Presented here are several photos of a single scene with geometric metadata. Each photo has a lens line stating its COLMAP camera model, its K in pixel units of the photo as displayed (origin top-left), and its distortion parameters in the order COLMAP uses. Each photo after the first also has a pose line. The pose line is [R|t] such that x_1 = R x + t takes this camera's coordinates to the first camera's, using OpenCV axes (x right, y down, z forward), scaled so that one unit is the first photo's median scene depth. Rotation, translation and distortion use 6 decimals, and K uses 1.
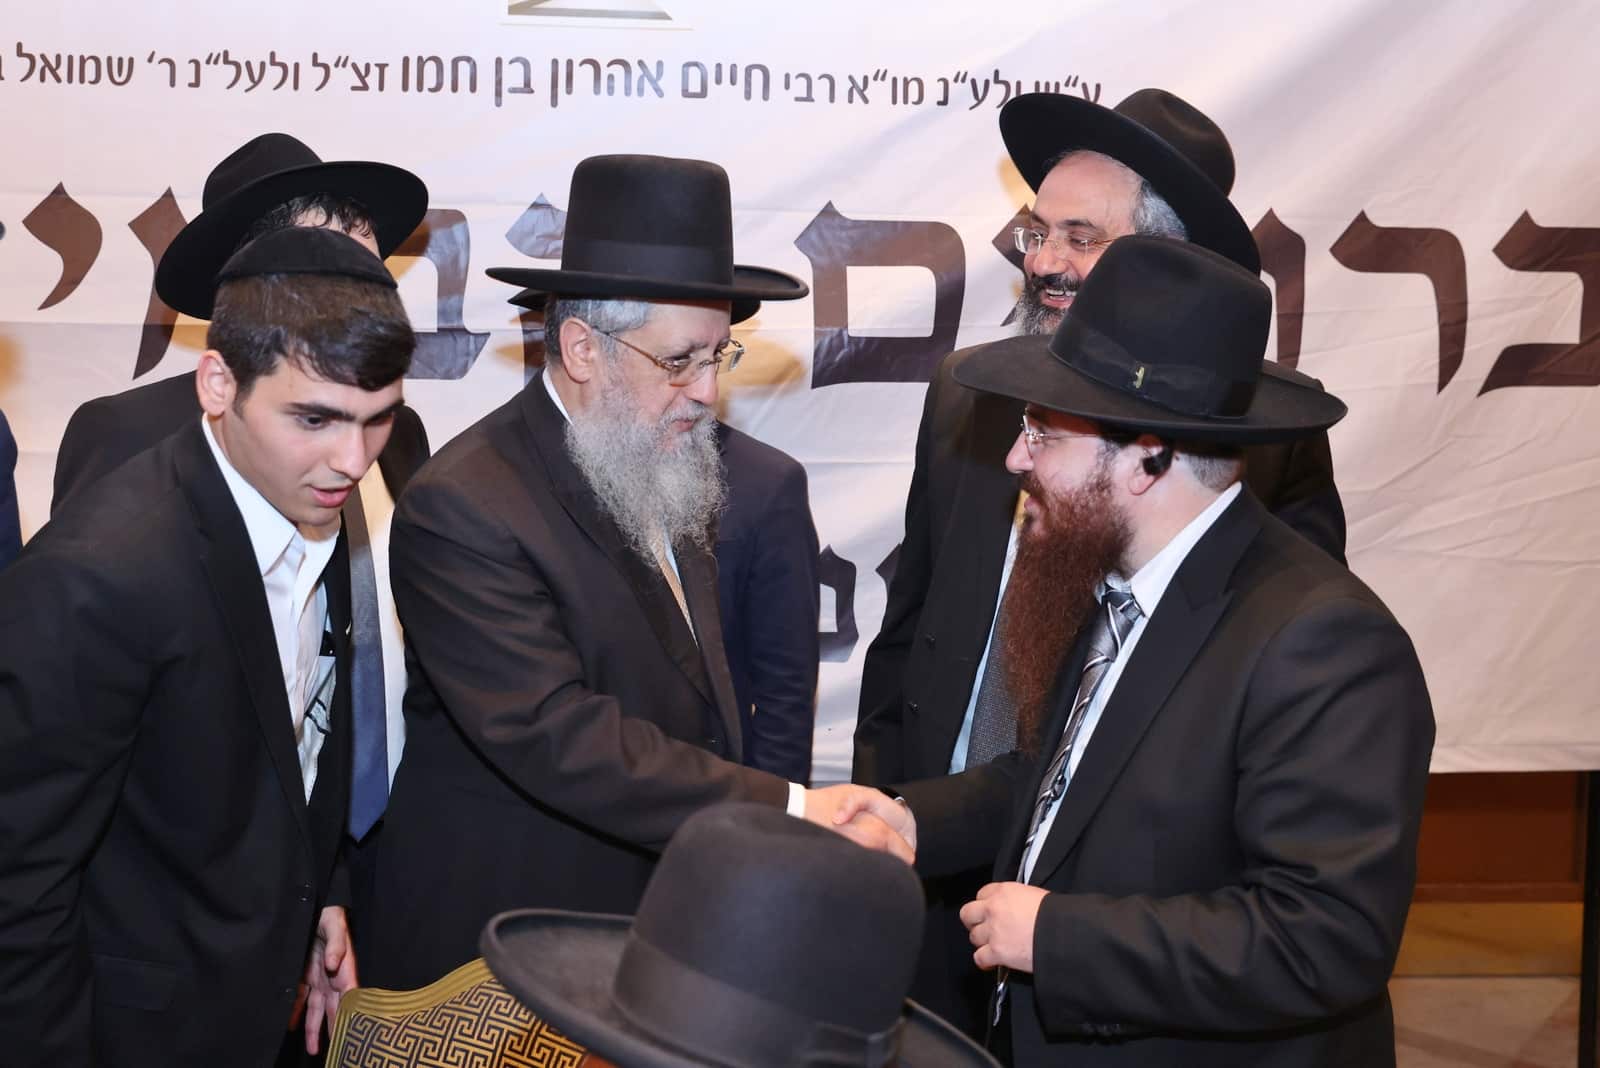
lens RADIAL K [[1522.4, 0, 761.5], [0, 1522.4, 515.8], [0, 0, 1]] dist [0.007779, 0.000000]
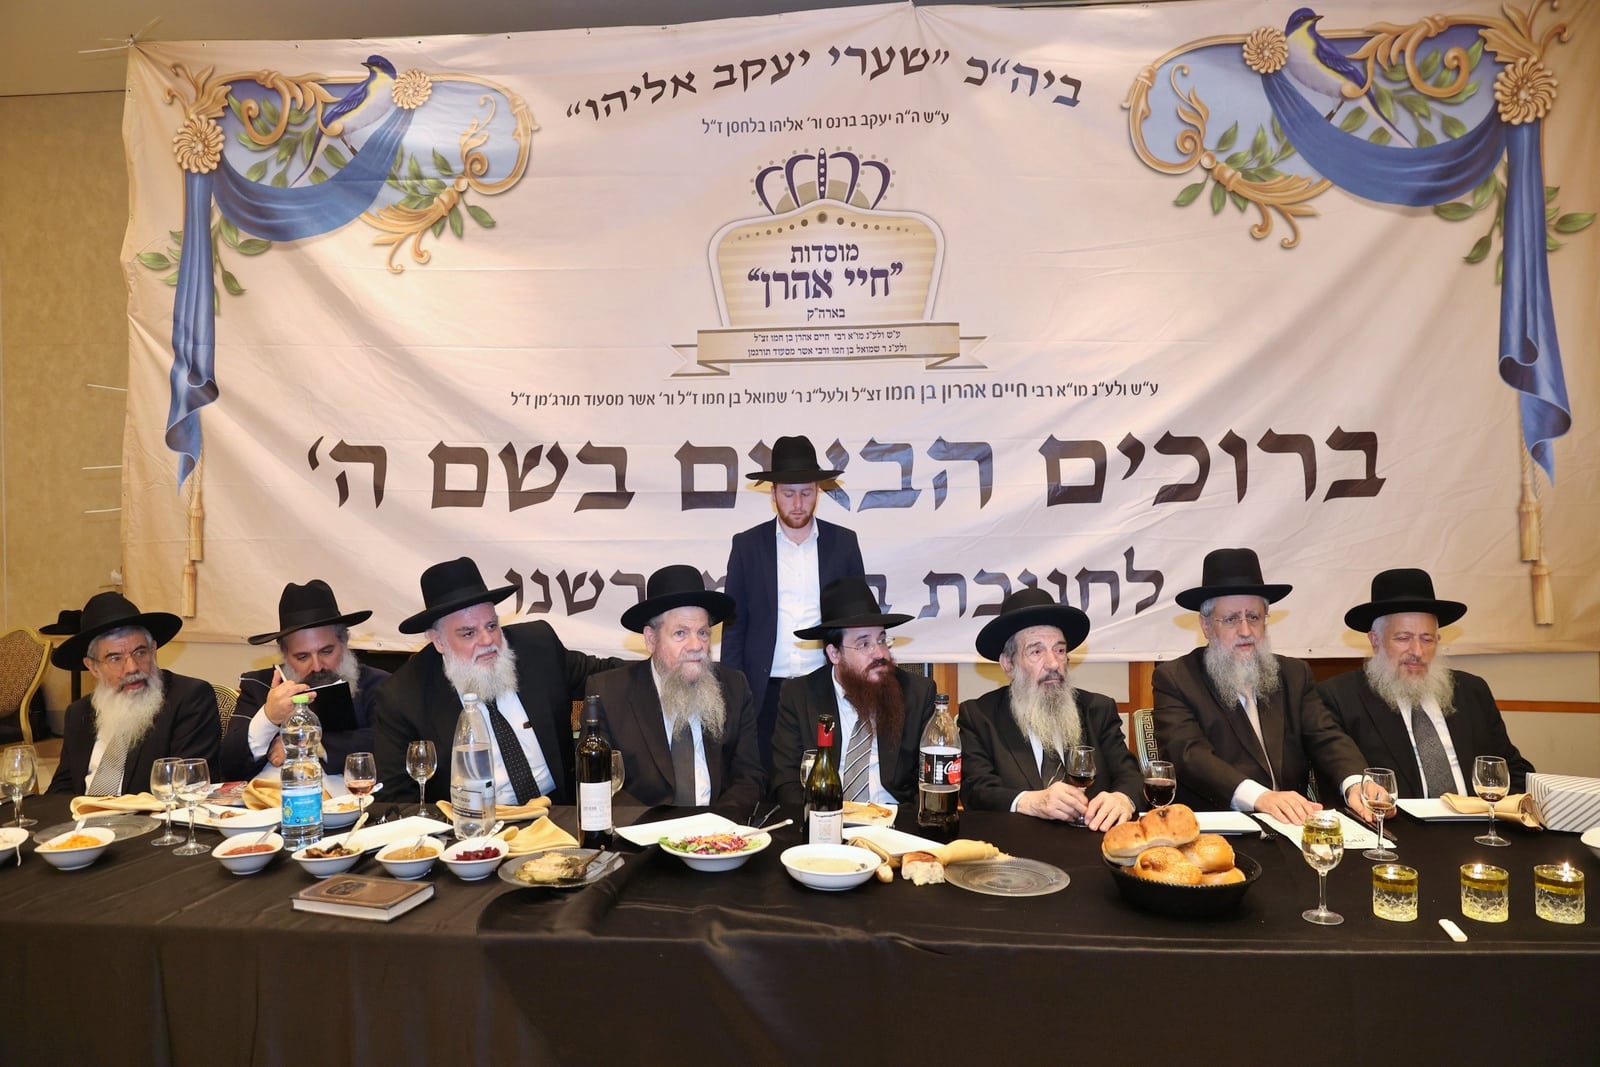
lens RADIAL K [[1097.2, 0, 771.0], [0, 1097.2, 526.2], [0, 0, 1]] dist [-0.093112, 0.059887]
pose [[0.984567, -0.027299, -0.172866, -0.107663], [0.014712, 0.997173, -0.073680, 0.077584], [0.174388, 0.070000, 0.982186, -0.879945]]
